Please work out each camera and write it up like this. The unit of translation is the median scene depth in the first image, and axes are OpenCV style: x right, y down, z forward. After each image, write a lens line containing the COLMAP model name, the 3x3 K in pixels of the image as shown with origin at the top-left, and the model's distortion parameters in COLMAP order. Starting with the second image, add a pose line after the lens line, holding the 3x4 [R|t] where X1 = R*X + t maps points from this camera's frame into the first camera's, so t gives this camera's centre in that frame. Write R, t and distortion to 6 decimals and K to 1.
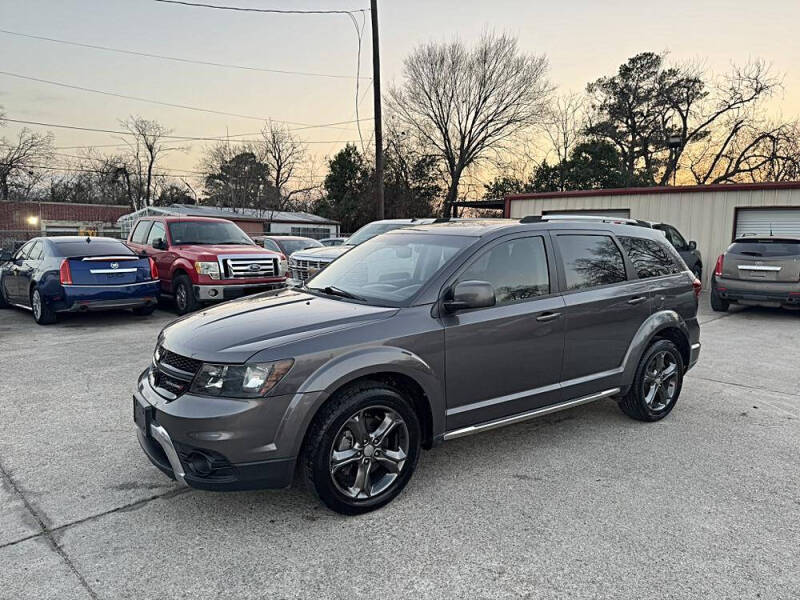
lens RADIAL K [[558.6, 0, 401.3], [0, 558.6, 308.3], [0, 0, 1]] dist [0.053150, -0.065608]
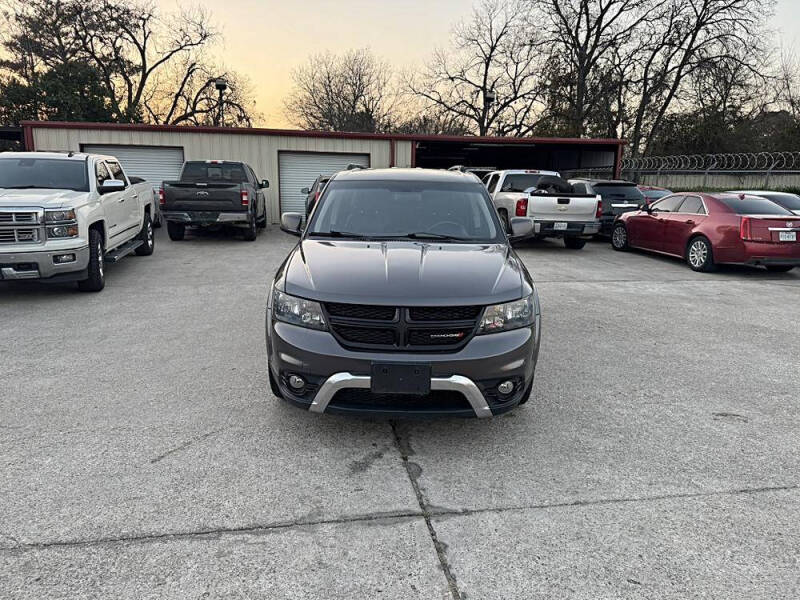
lens RADIAL K [[562.3, 0, 399.3], [0, 562.3, 305.2], [0, 0, 1]] dist [0.034248, -0.042871]
pose [[0.590634, -0.179255, 0.786778, -0.386183], [0.095229, 0.983685, 0.152629, -0.025738], [-0.801301, -0.015224, 0.598068, 0.141242]]
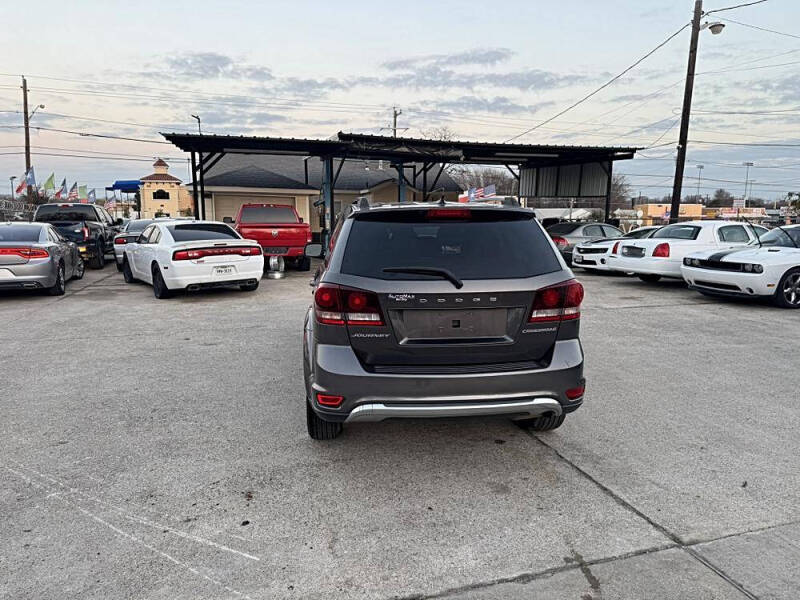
lens RADIAL K [[558.6, 0, 402.1], [0, 558.6, 297.8], [0, 0, 1]] dist [0.053150, -0.065608]
pose [[-0.485456, 0.112688, -0.866968, 0.532825], [-0.121019, 0.973450, 0.194293, -0.088017], [0.865845, 0.199240, -0.458929, 0.709927]]
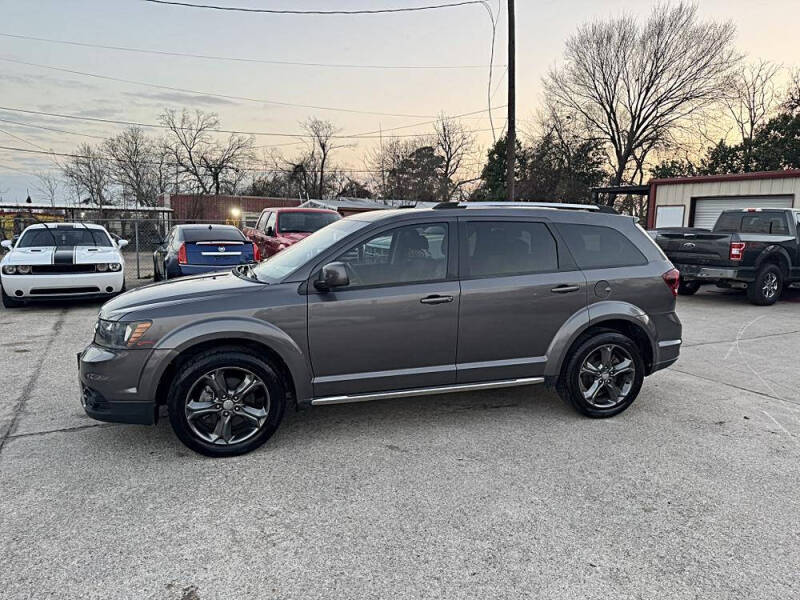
lens RADIAL K [[558.6, 0, 405.2], [0, 558.6, 306.5], [0, 0, 1]] dist [0.053150, -0.065608]
pose [[0.951152, 0.045874, -0.305296, 0.201839], [-0.041514, 0.998922, 0.020760, 0.003218], [0.305919, -0.007072, 0.952031, -0.000259]]
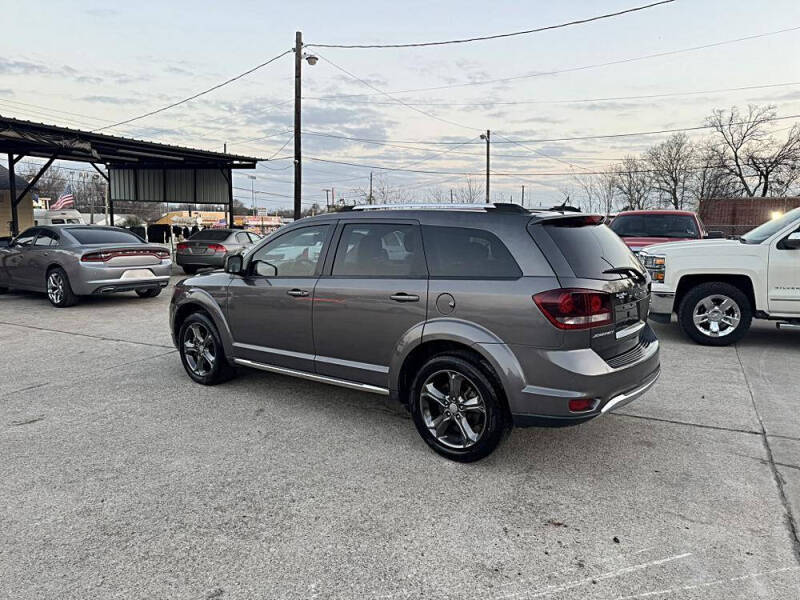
lens RADIAL K [[558.6, 0, 402.7], [0, 558.6, 301.9], [0, 0, 1]] dist [0.053150, -0.065608]
pose [[0.295843, 0.119384, -0.947747, 0.553326], [-0.123136, 0.988648, 0.086099, -0.036358], [0.947267, 0.091230, 0.307185, 0.328326]]
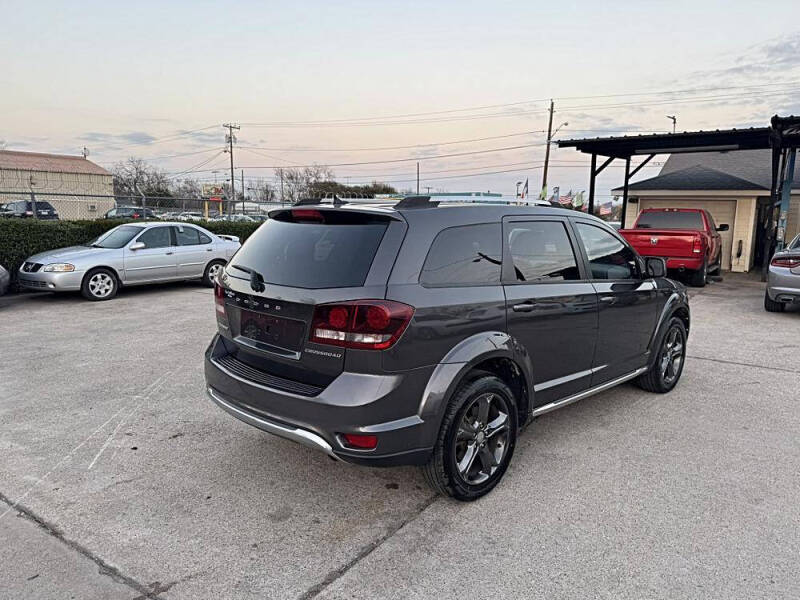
lens RADIAL K [[558.6, 0, 403.2], [0, 558.6, 307.2], [0, 0, 1]] dist [0.053150, -0.065608]
pose [[-0.983934, -0.000894, -0.178532, 0.219289], [-0.051778, 0.958439, 0.280561, -0.117354], [0.170861, 0.285298, -0.943086, 0.895654]]
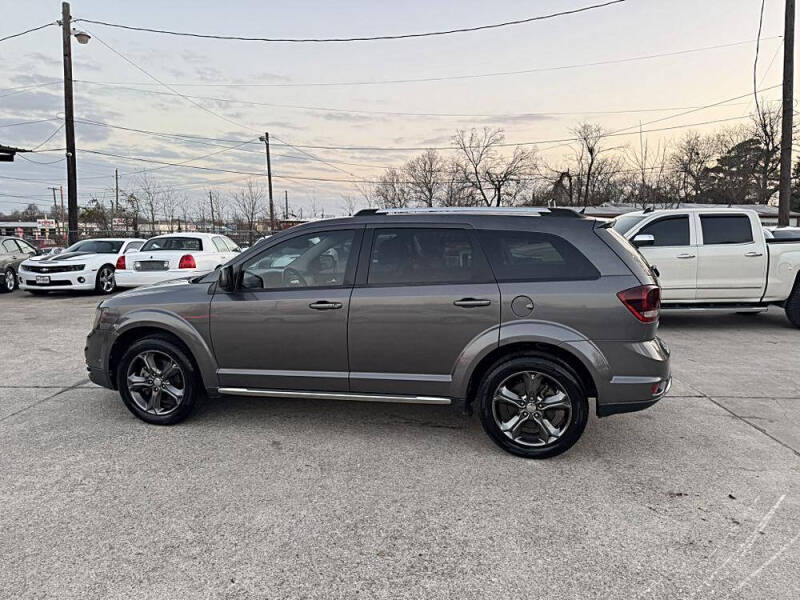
lens RADIAL K [[558.6, 0, 404.0], [0, 558.6, 304.8], [0, 0, 1]] dist [0.053150, -0.065608]
pose [[0.666738, 0.086569, -0.740247, 0.438810], [-0.088924, 0.995376, 0.036312, -0.014675], [0.739968, 0.041615, 0.671354, 0.156670]]
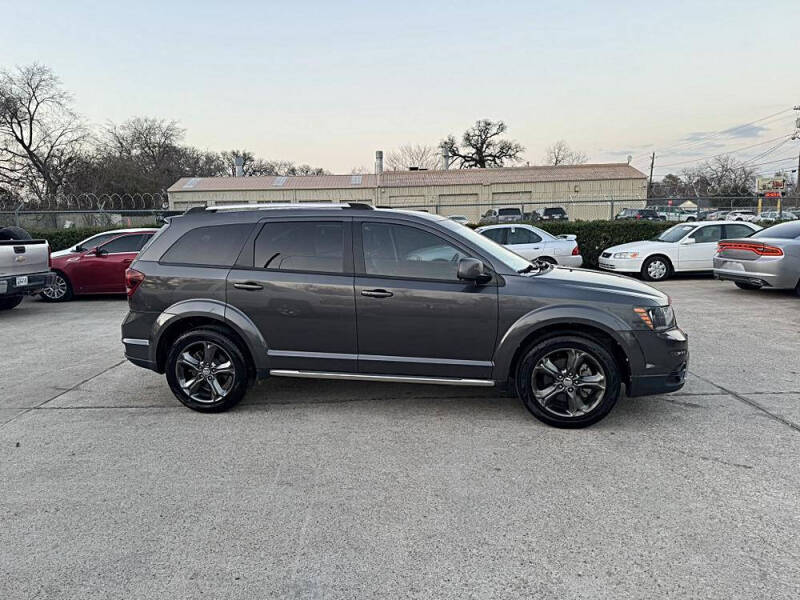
lens RADIAL K [[558.6, 0, 395.1], [0, 558.6, 304.0], [0, 0, 1]] dist [0.053150, -0.065608]
pose [[-0.700259, -0.107998, 0.705672, -0.316728], [0.101686, 0.963322, 0.248336, -0.113016], [-0.706609, 0.245656, -0.663593, 0.808752]]
